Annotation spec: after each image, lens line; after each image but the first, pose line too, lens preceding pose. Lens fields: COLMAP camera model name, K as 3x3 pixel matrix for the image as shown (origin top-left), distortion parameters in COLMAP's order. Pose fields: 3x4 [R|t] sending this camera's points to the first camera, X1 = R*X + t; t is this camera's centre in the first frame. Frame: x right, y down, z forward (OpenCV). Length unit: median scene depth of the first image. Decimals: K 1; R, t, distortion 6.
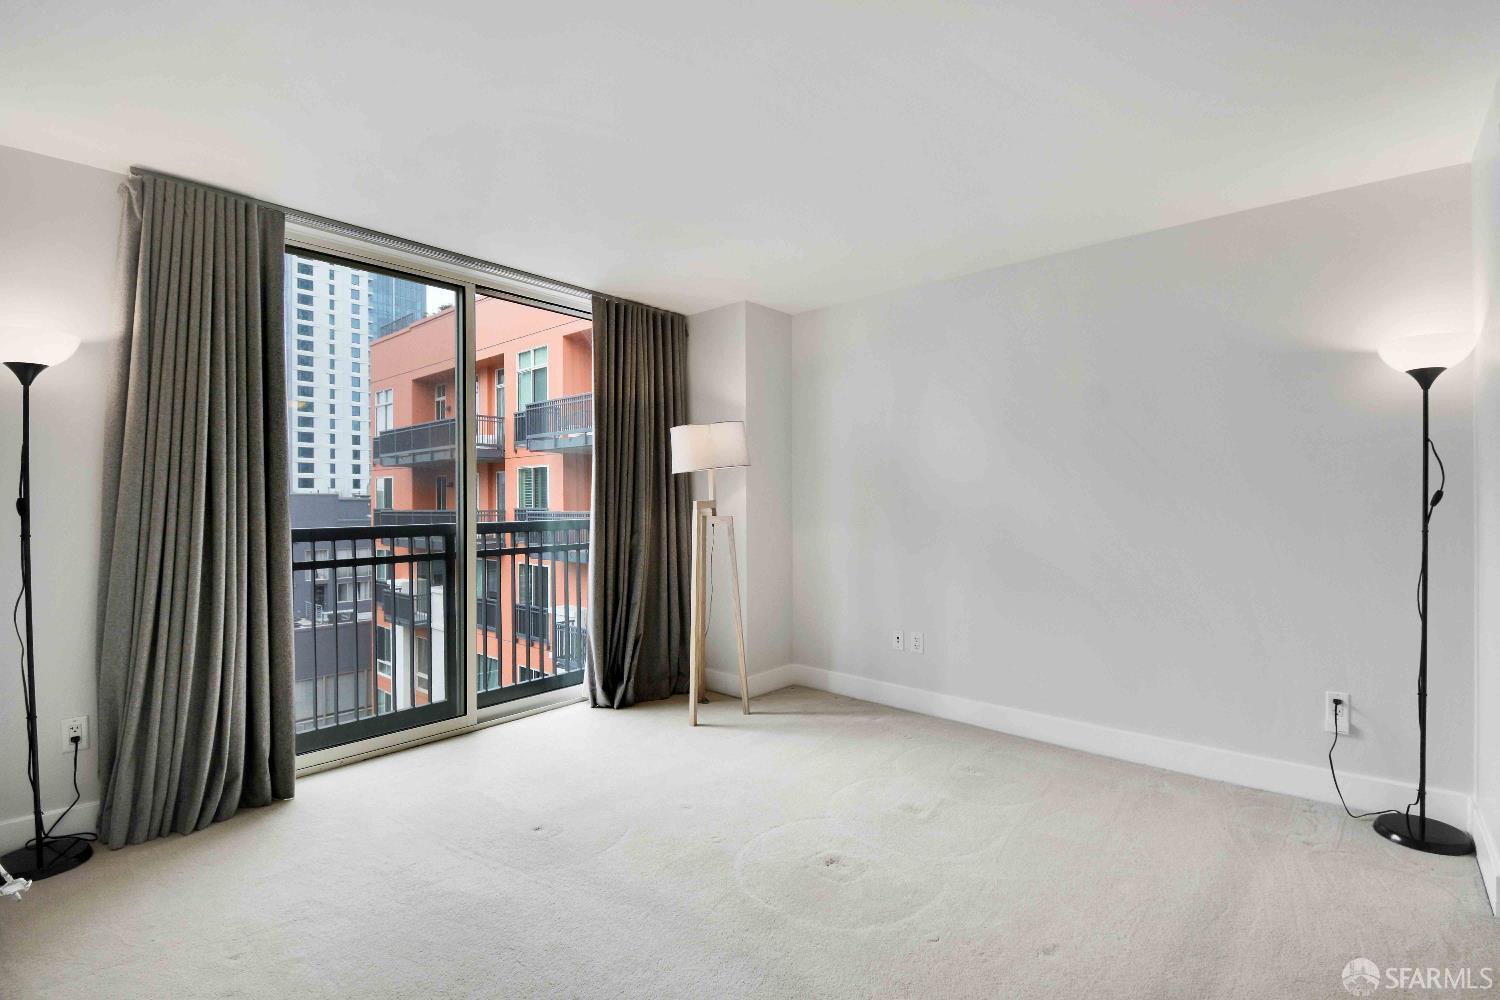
lens RADIAL K [[678.2, 0, 753.6], [0, 678.2, 496.8], [0, 0, 1]] dist [-0.000874, -0.011185]
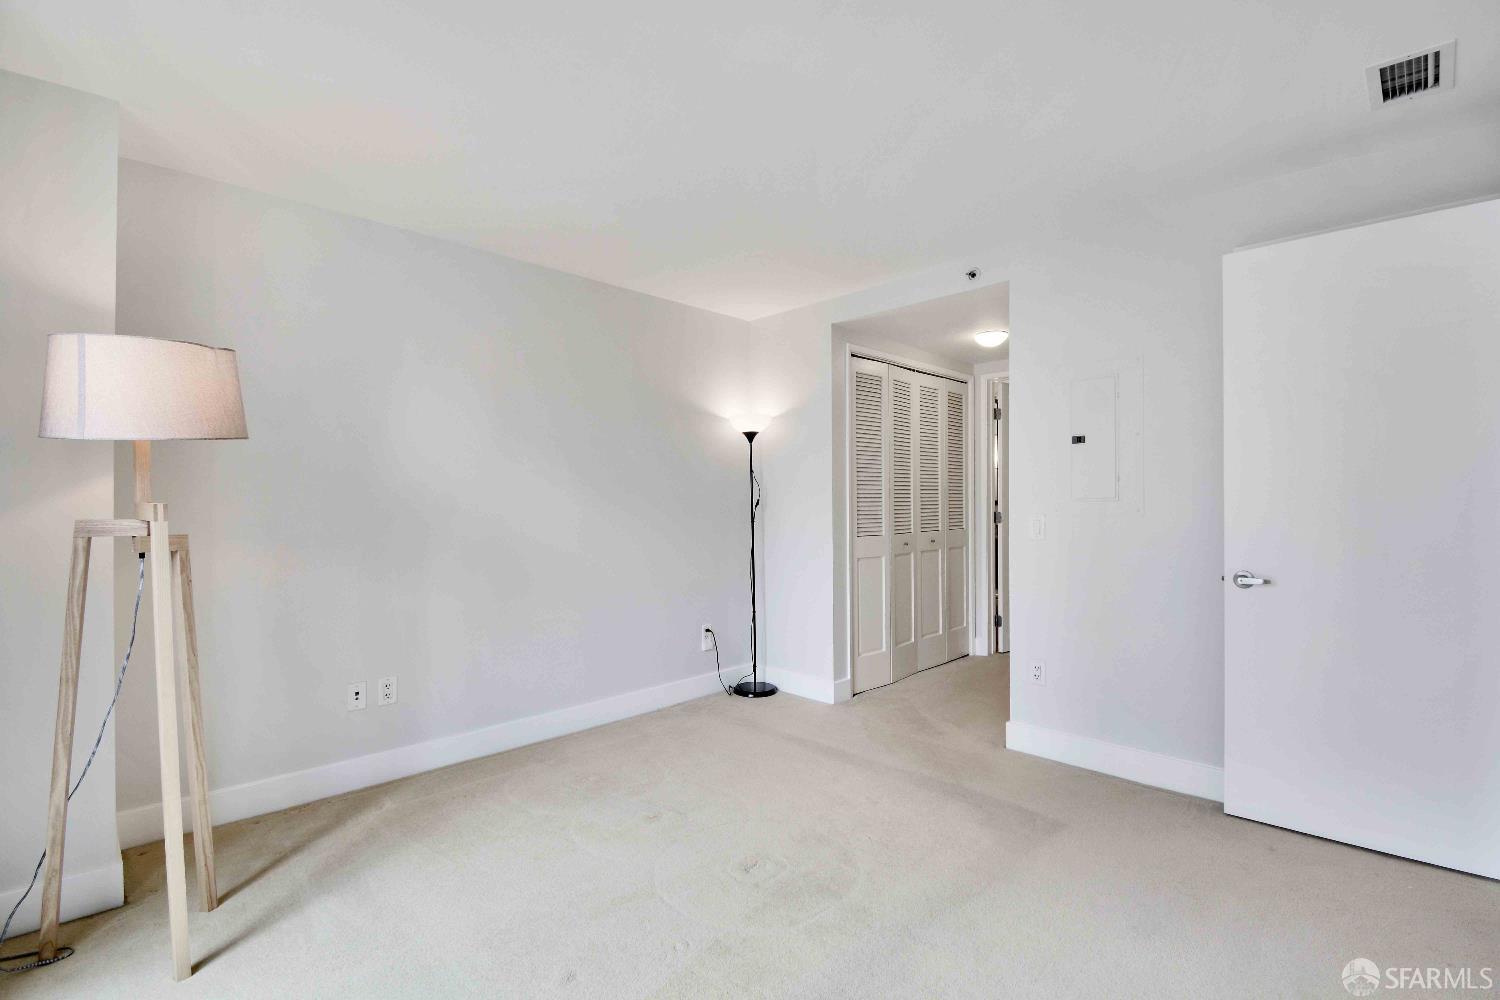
lens RADIAL K [[678.2, 0, 753.9], [0, 678.2, 505.1], [0, 0, 1]] dist [-0.000874, -0.011185]
pose [[0.053071, -0.000480, 0.998591, -0.689273], [-0.000907, 0.999999, 0.000529, 0.004885], [-0.998590, -0.000934, 0.053071, 0.742913]]
